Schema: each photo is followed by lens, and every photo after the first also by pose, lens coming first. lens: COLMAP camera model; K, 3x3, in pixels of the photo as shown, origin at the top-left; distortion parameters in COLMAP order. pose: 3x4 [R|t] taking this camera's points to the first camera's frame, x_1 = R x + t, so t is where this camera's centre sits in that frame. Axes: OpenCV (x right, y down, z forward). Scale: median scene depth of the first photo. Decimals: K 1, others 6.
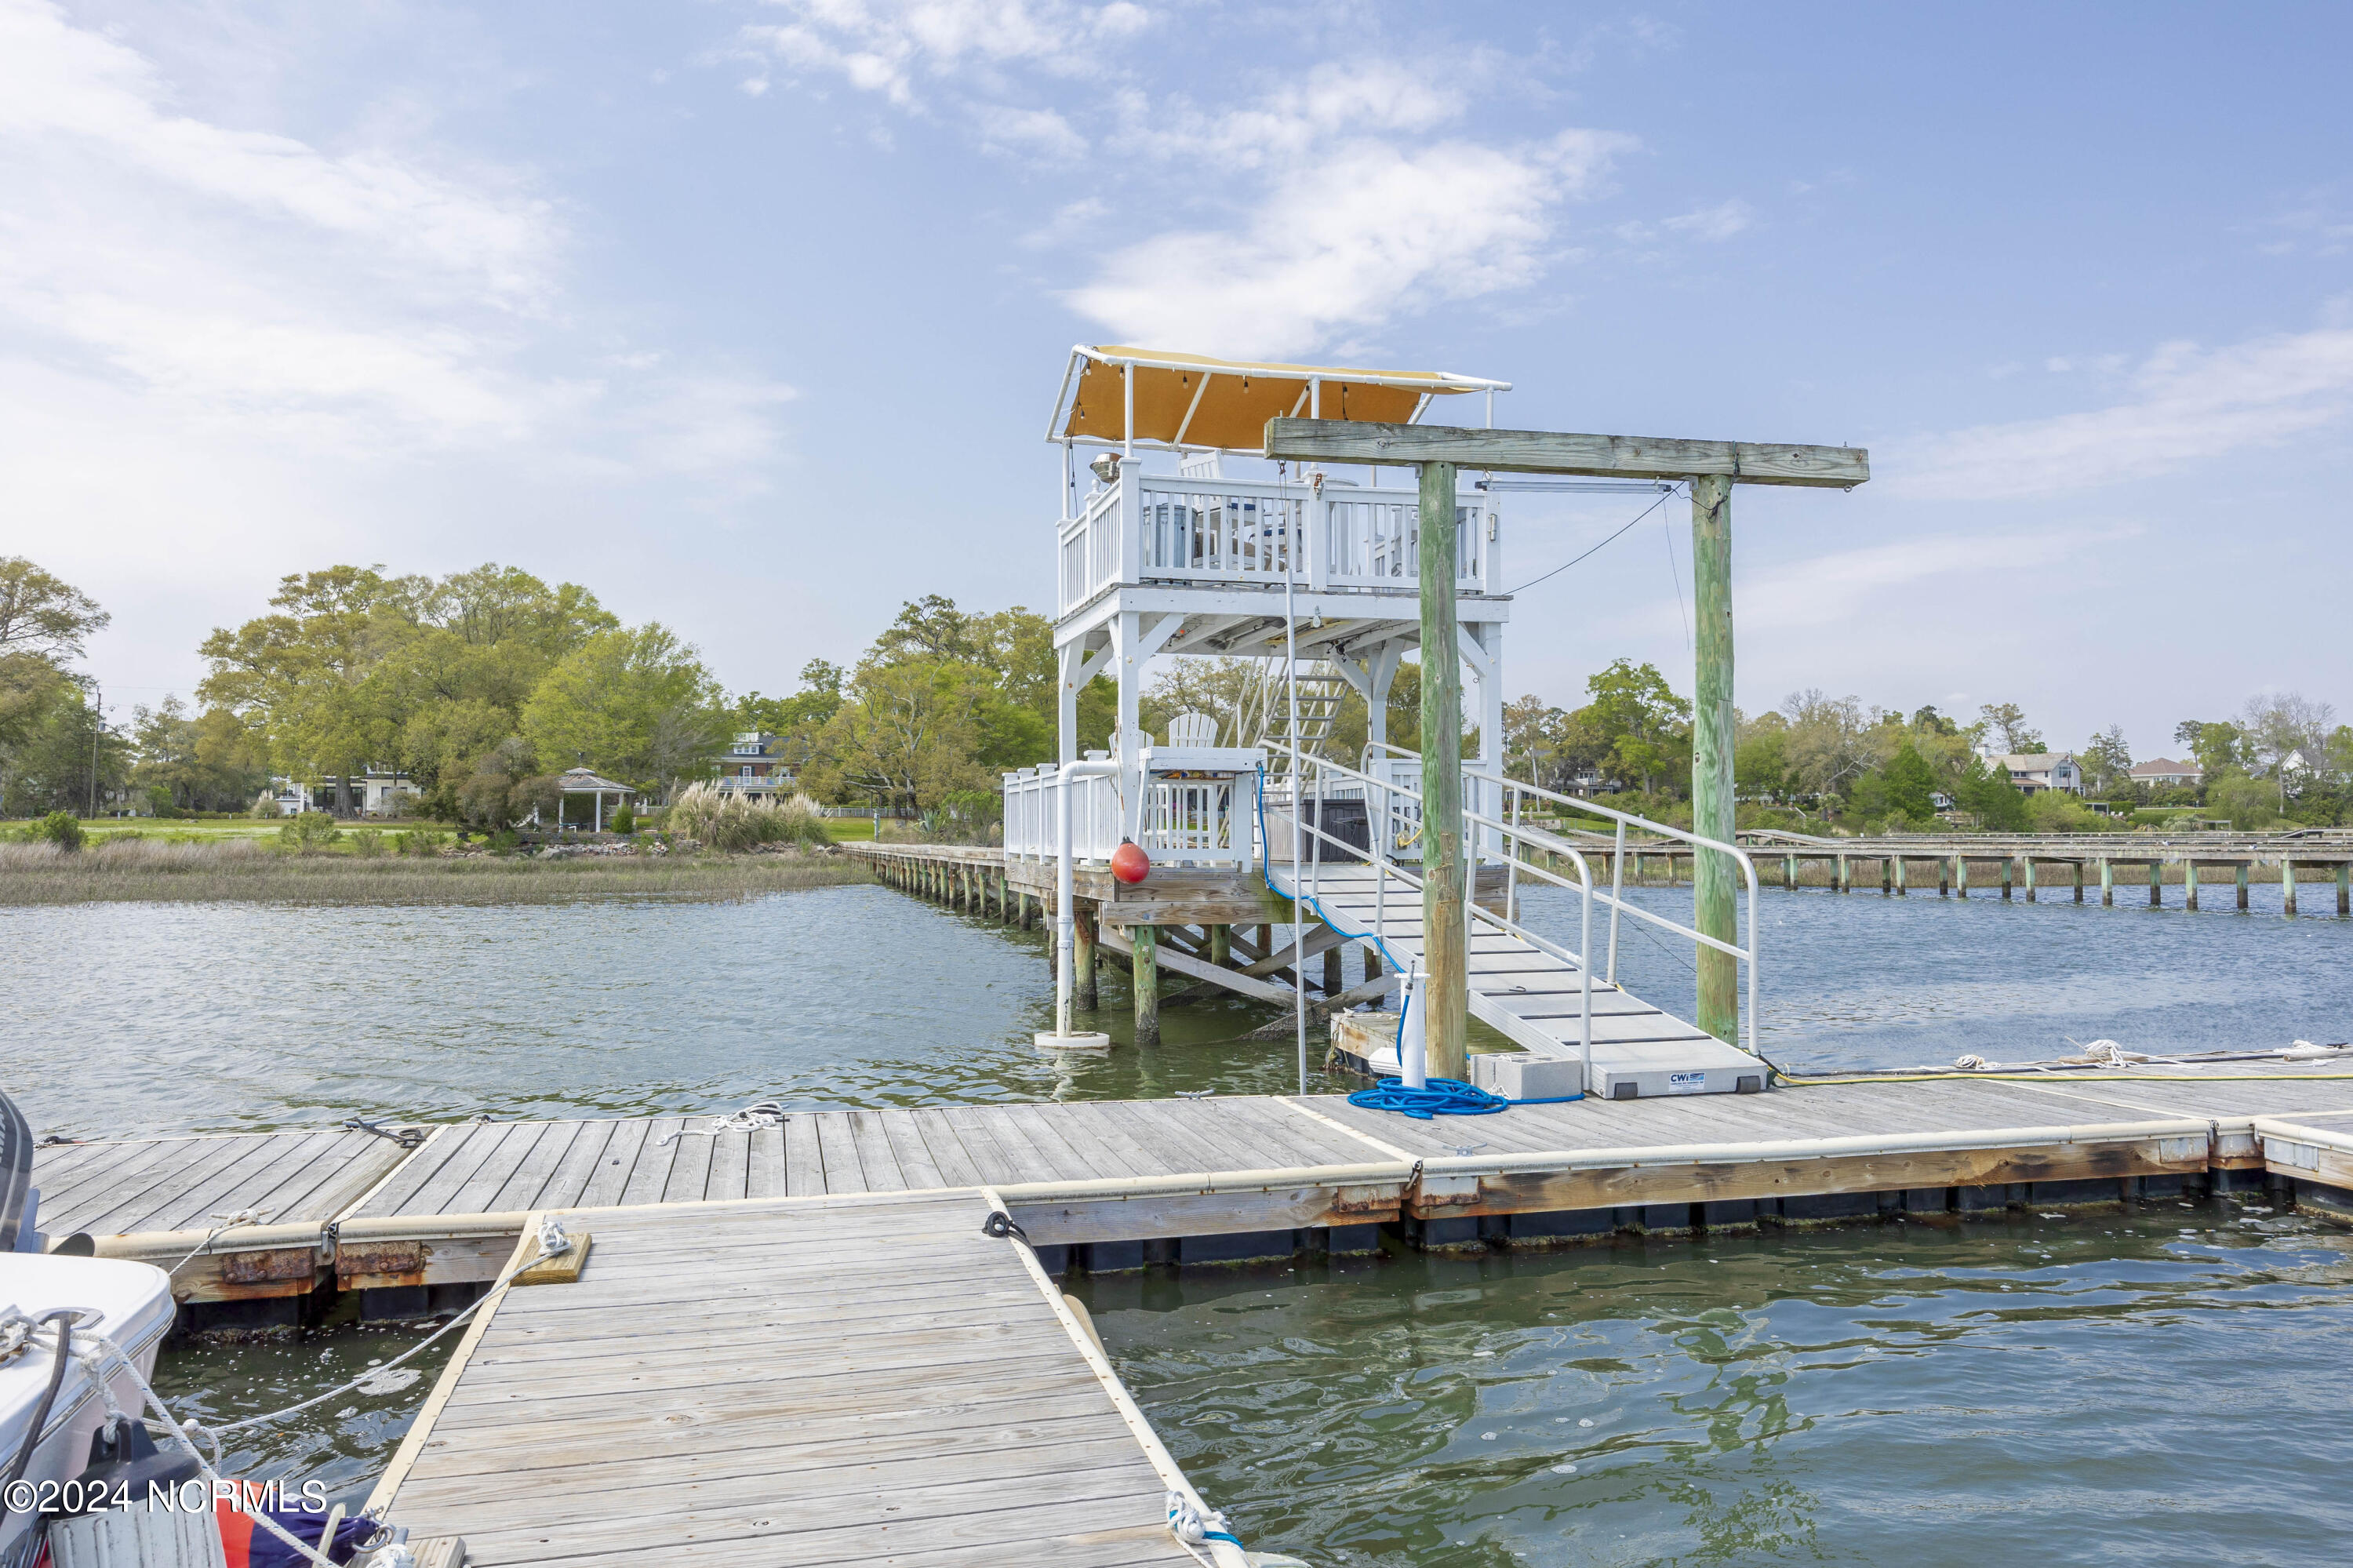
lens RADIAL K [[1576.0, 0, 1177.2], [0, 1576.0, 788.0], [0, 0, 1]] dist [-0.002286, -0.000482]
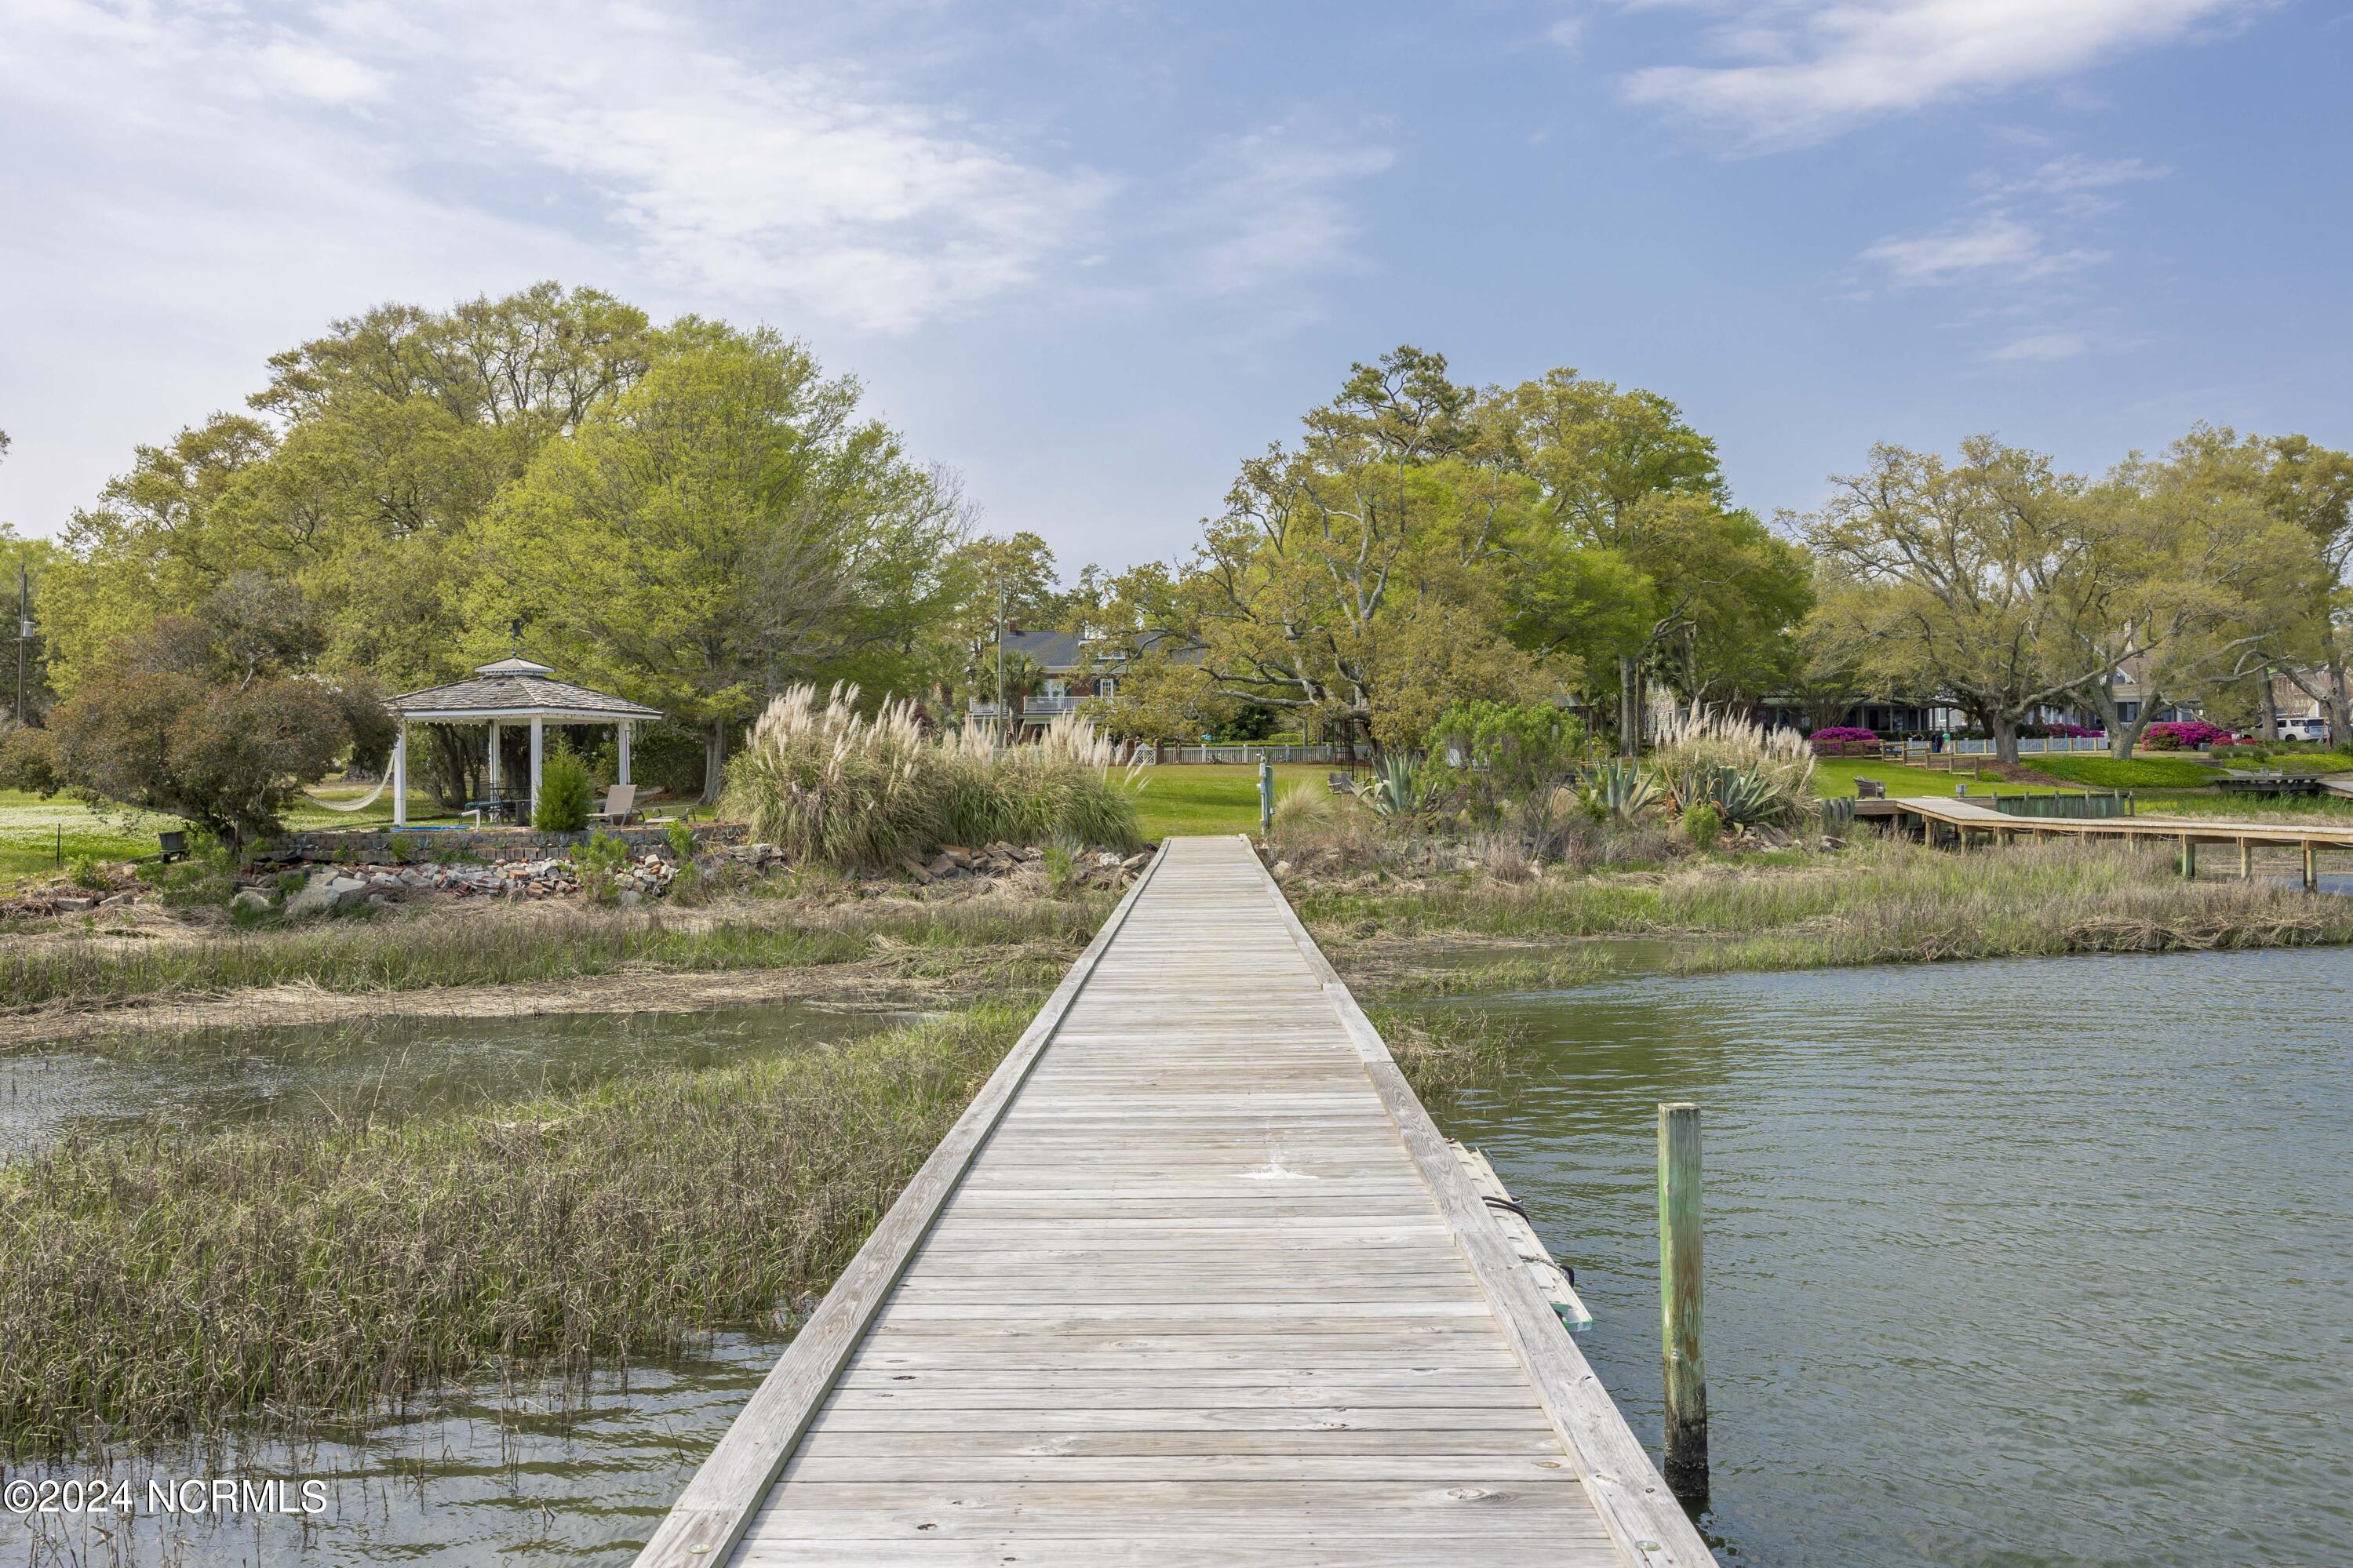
lens RADIAL K [[2035.6, 0, 1177.2], [0, 2035.6, 782.5], [0, 0, 1]] dist [-0.011088, -0.002330]
pose [[0.963958, -0.009355, -0.265891, -0.063127], [0.018148, 0.999366, 0.030634, 0.003991], [0.265436, -0.034356, 0.963516, 0.409698]]
